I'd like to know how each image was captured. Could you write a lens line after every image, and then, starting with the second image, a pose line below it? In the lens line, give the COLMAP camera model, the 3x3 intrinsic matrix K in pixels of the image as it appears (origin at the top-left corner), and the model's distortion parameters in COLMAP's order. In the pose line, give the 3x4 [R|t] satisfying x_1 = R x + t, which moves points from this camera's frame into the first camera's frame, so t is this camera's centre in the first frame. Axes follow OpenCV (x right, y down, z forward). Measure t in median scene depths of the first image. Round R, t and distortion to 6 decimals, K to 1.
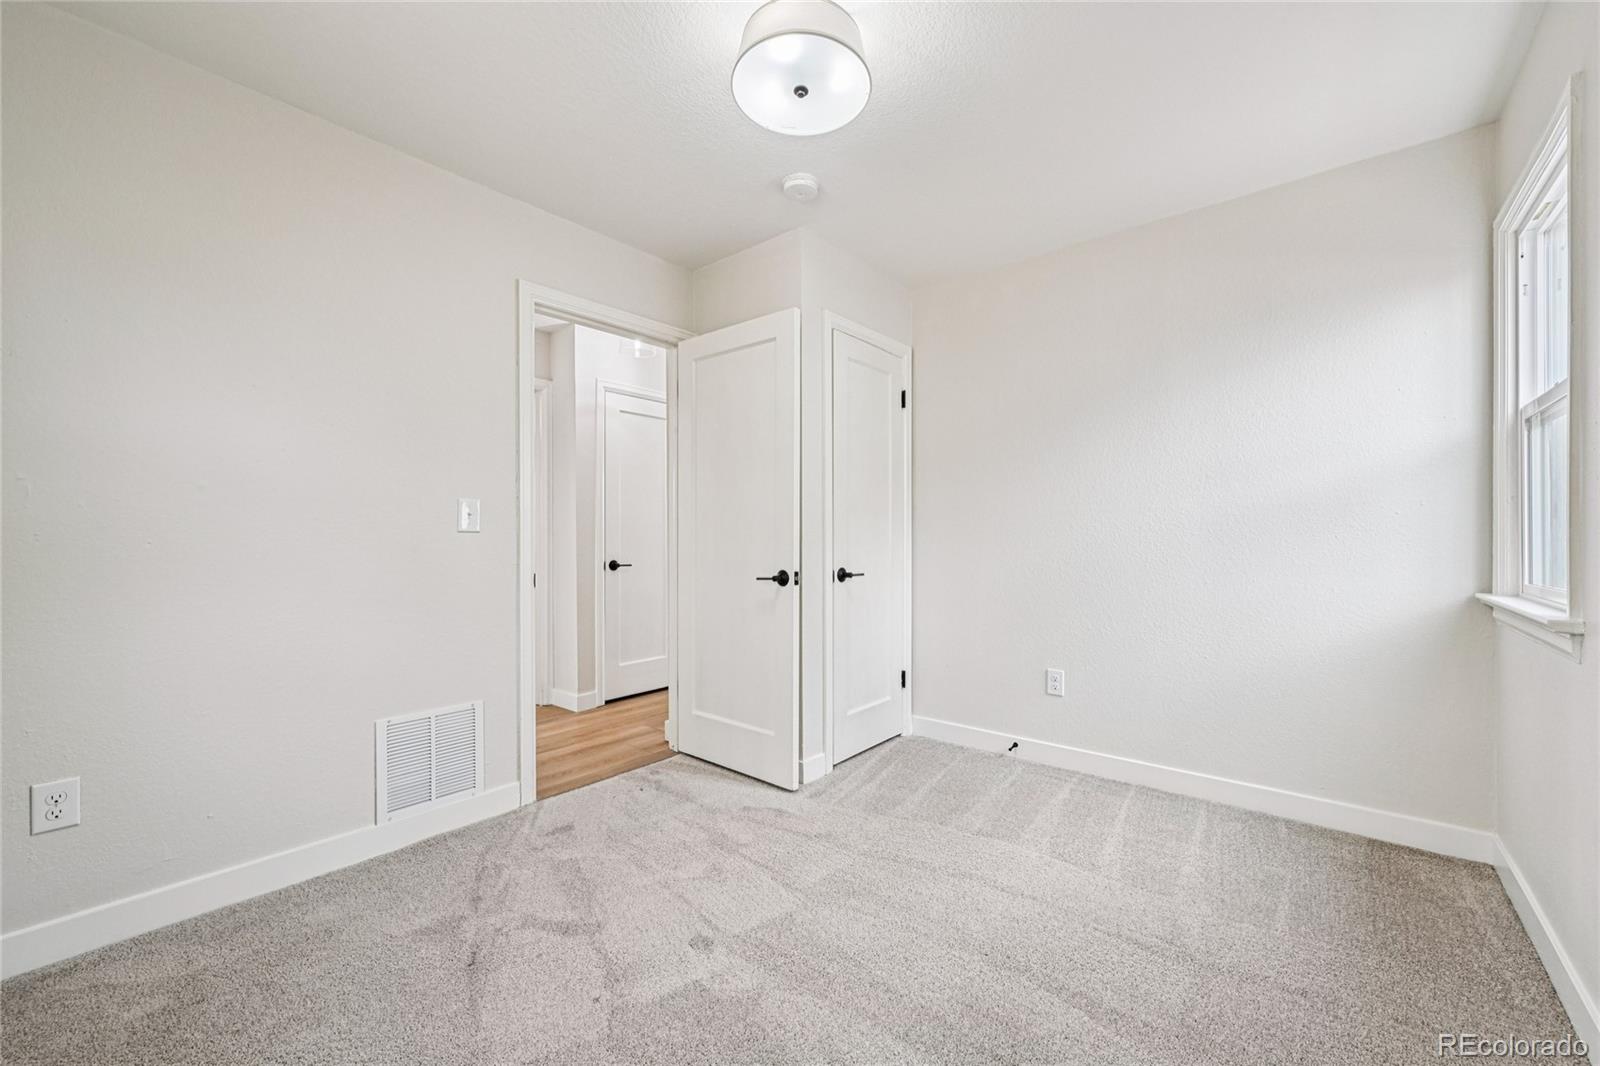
lens RADIAL K [[626.8, 0, 807.5], [0, 626.8, 540.5], [0, 0, 1]] dist [0.002053, 0.000032]
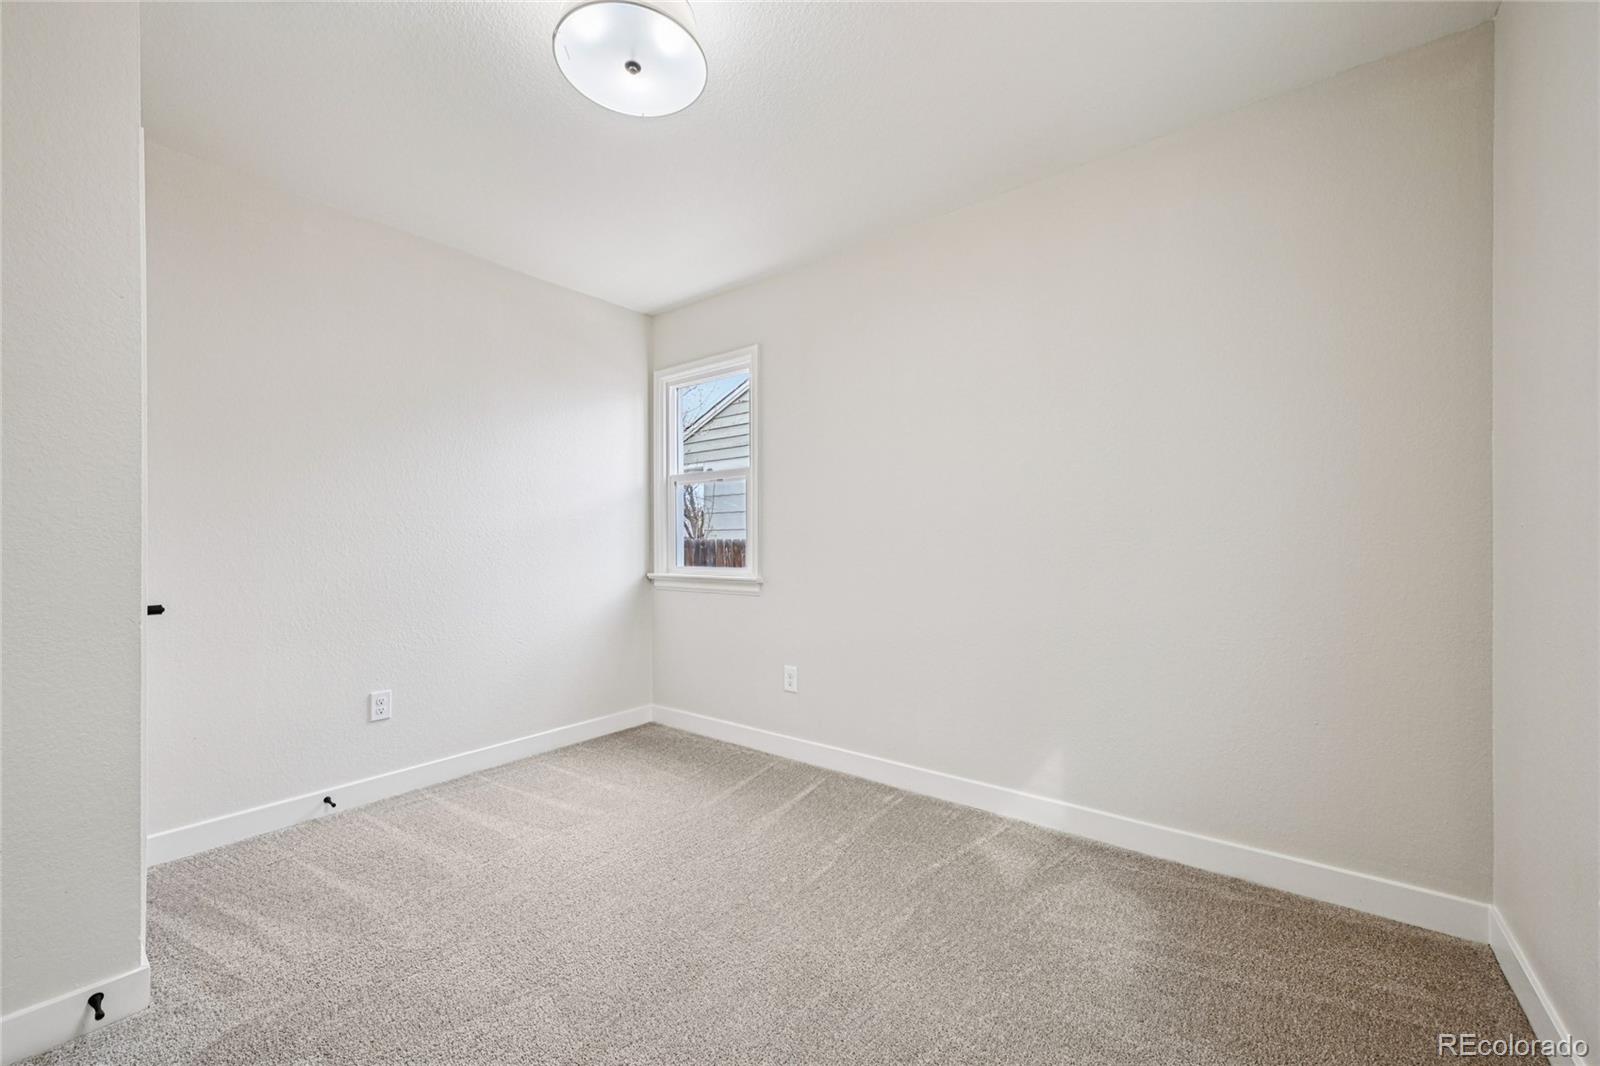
lens RADIAL K [[626.8, 0, 807.5], [0, 626.8, 540.5], [0, 0, 1]] dist [0.002053, 0.000032]
pose [[-0.036899, 0.003320, 0.999313, -0.626383], [0.011198, 0.999933, -0.002909, 0.001092], [-0.999256, 0.011083, -0.036933, 0.509383]]
